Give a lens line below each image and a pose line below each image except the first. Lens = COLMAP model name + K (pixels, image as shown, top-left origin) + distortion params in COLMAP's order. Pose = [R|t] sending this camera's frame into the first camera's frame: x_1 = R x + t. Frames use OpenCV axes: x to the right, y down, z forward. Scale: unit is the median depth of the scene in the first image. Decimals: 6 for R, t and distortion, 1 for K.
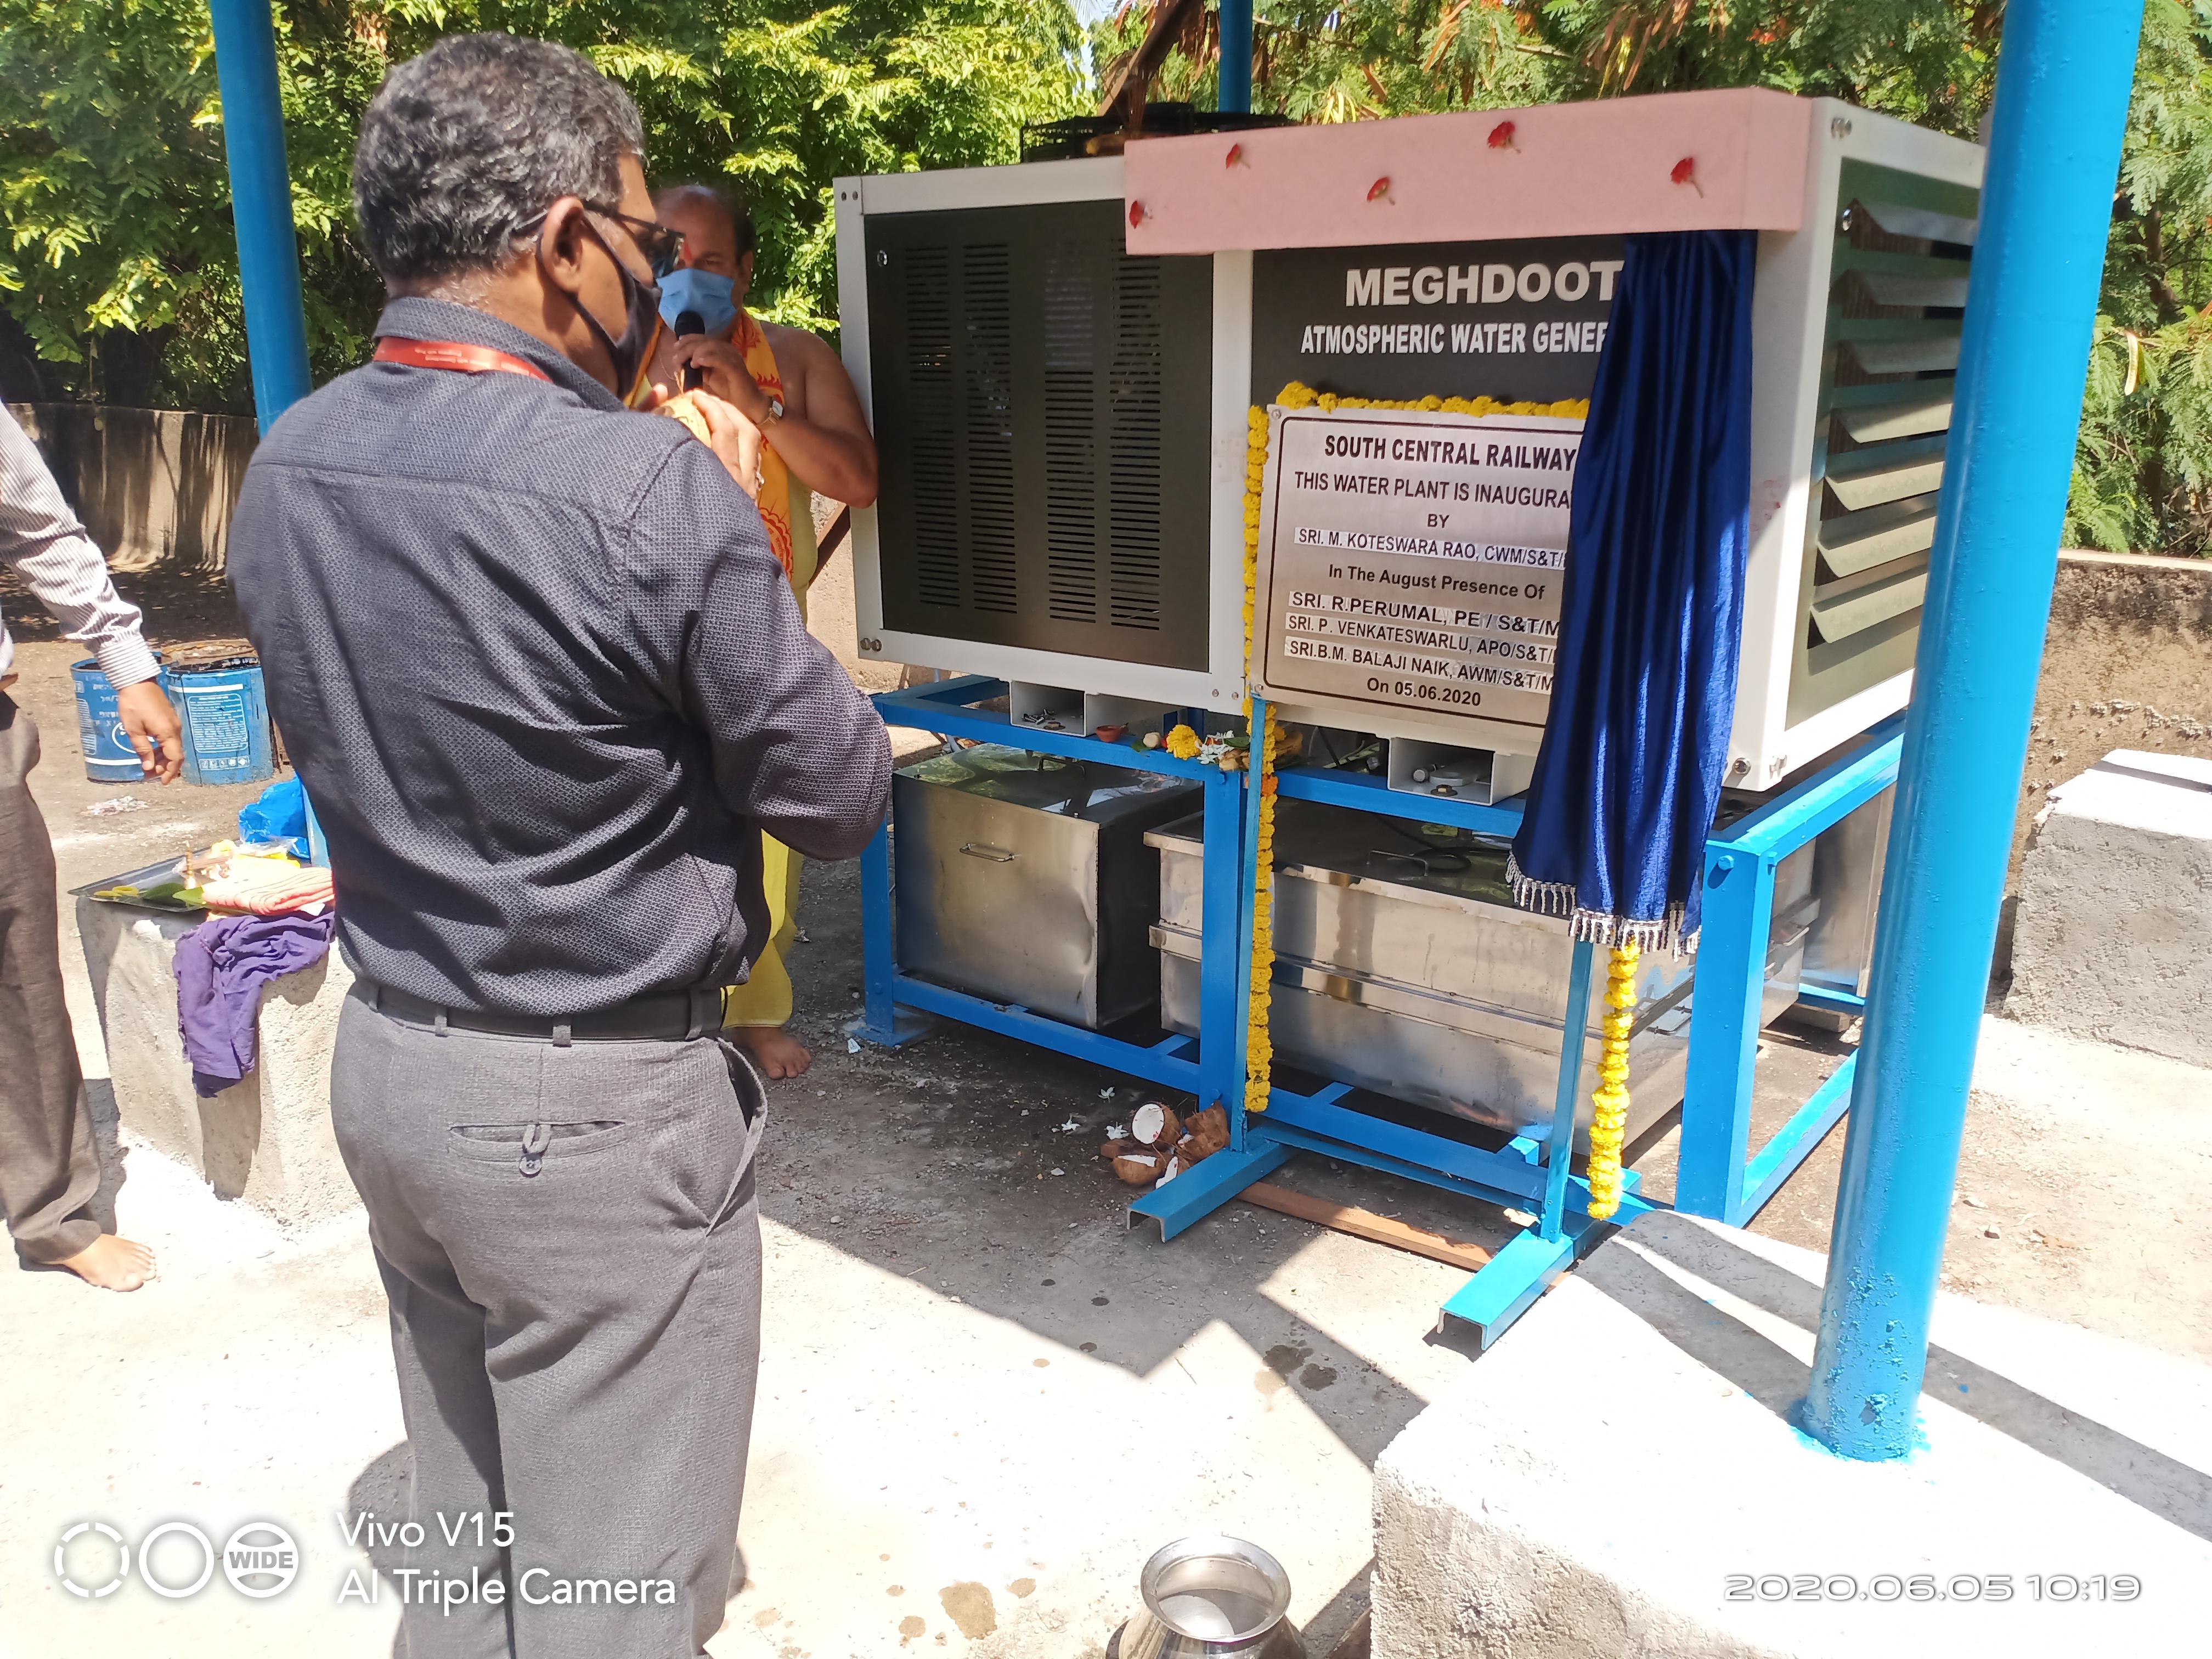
lens RADIAL K [[1739.4, 0, 1111.7], [0, 1739.4, 816.0], [0, 0, 1]] dist [0.082135, -0.164942]
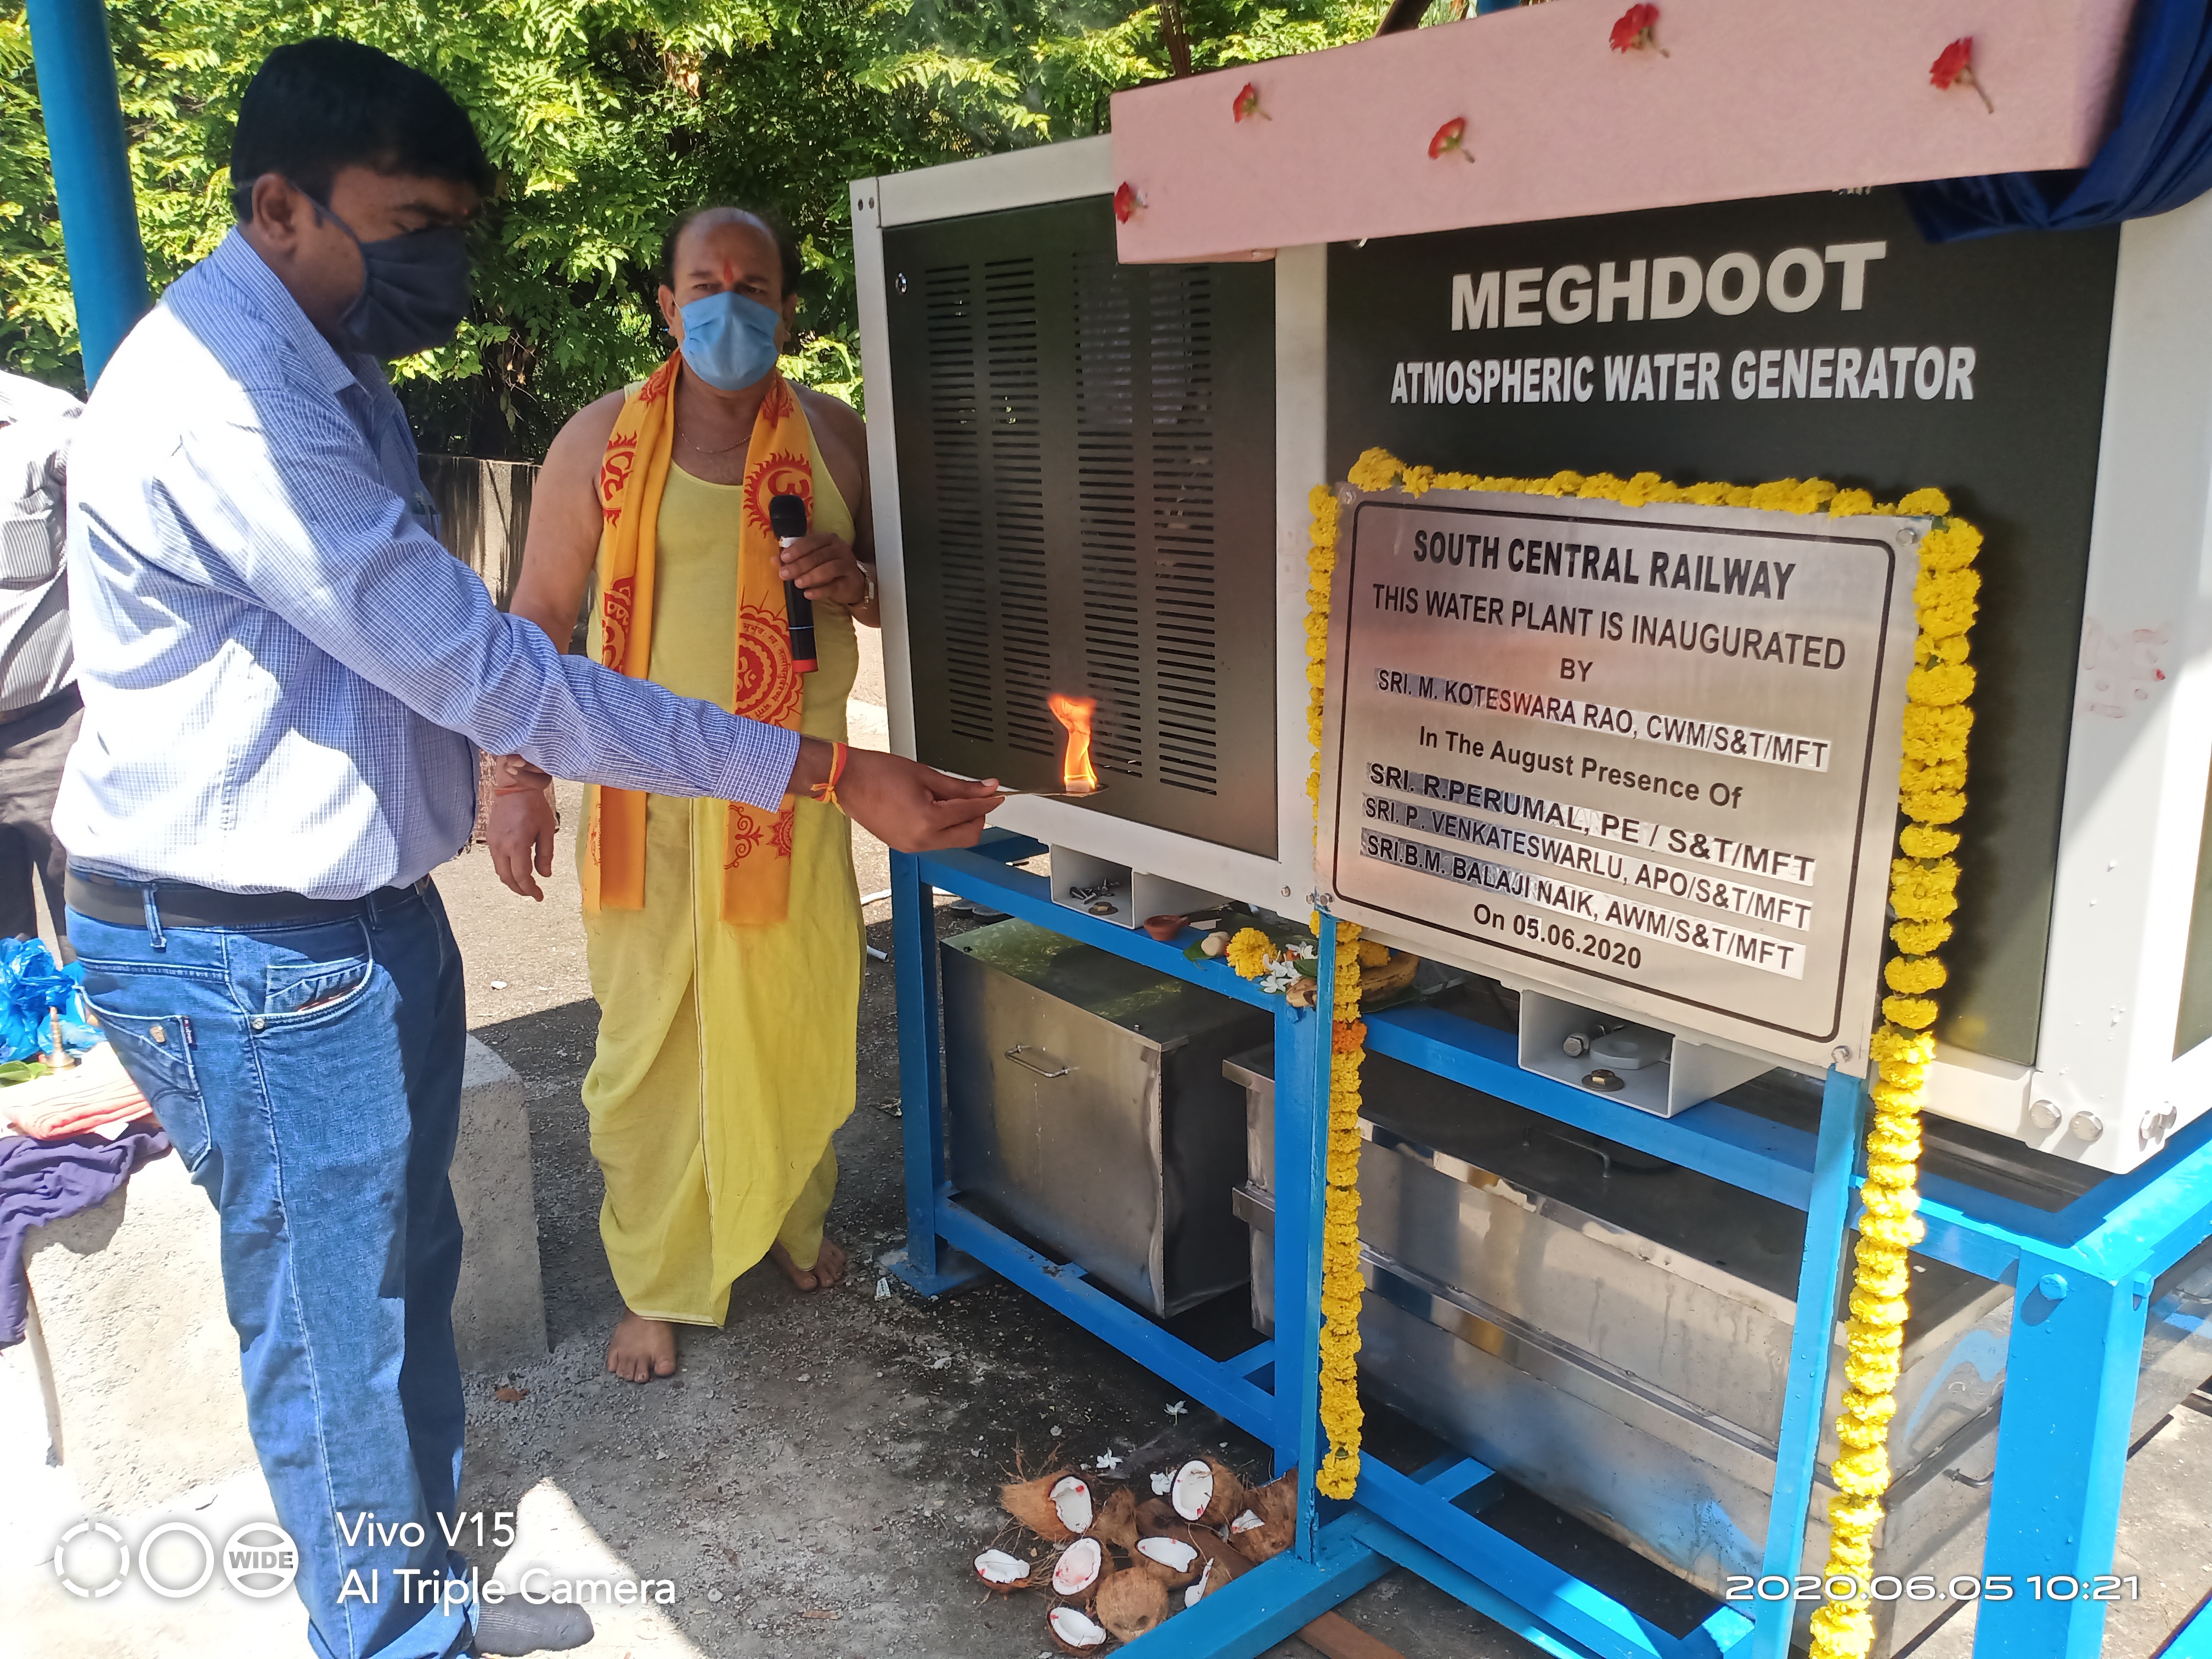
lens RADIAL K [[1739.4, 0, 1111.7], [0, 1739.4, 816.0], [0, 0, 1]] dist [0.082135, -0.164942]
pose [[0.973898, 0.033534, -0.224496, 0.164650], [-0.036862, 0.999264, -0.010651, -0.102607], [0.223974, 0.018648, 0.974417, 0.351586]]
